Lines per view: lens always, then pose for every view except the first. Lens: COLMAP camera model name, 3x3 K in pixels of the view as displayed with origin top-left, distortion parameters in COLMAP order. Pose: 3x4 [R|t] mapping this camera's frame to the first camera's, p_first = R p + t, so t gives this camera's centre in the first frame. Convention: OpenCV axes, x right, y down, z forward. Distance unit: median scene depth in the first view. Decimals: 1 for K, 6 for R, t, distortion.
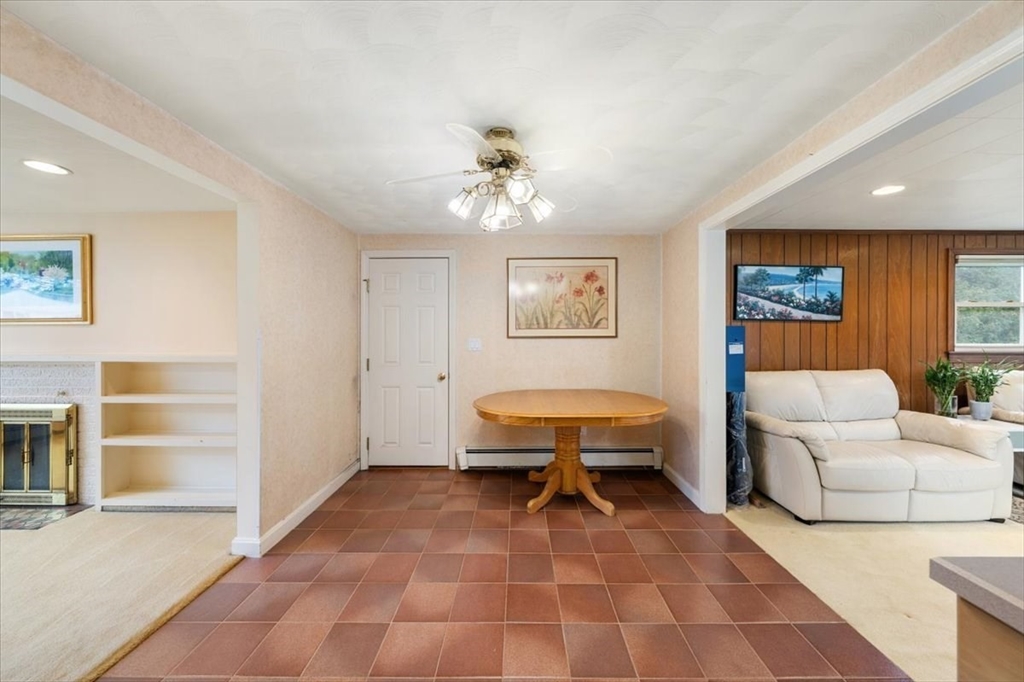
lens RADIAL K [[359.7, 0, 519.6], [0, 359.7, 335.4], [0, 0, 1]] dist [0.000398, -0.000086]
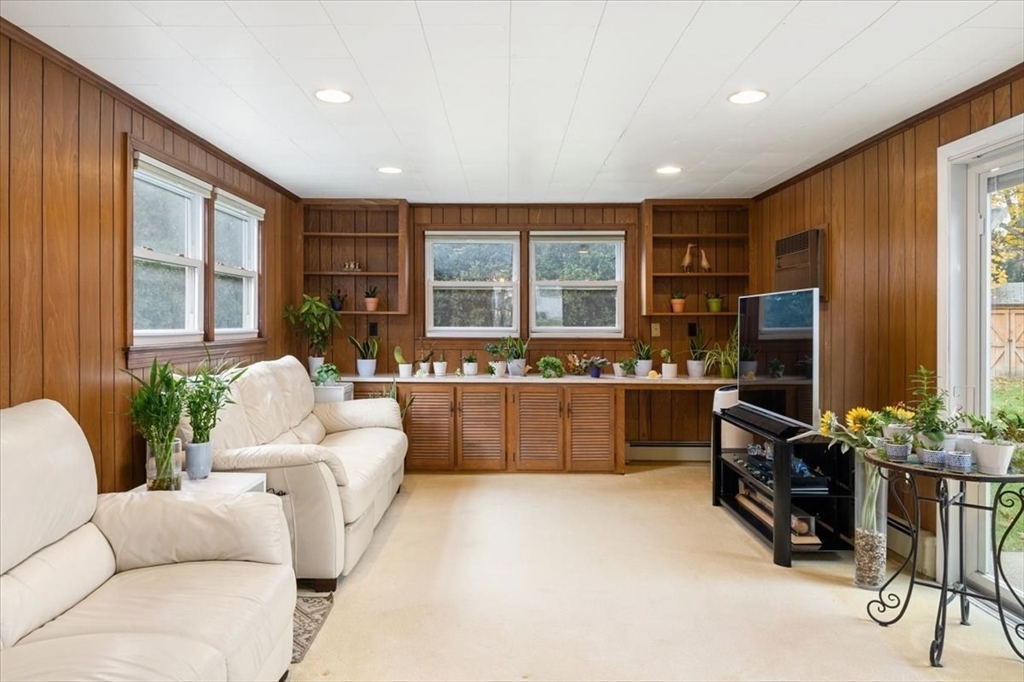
lens RADIAL K [[707.5, 0, 496.2], [0, 707.5, 326.0], [0, 0, 1]] dist [-0.004615, 0.004542]
pose [[0.025643, -0.005558, 0.999656, 0.257408], [-0.001306, 0.999984, 0.005593, 0.011789], [-0.999670, -0.001449, 0.025635, 0.486306]]
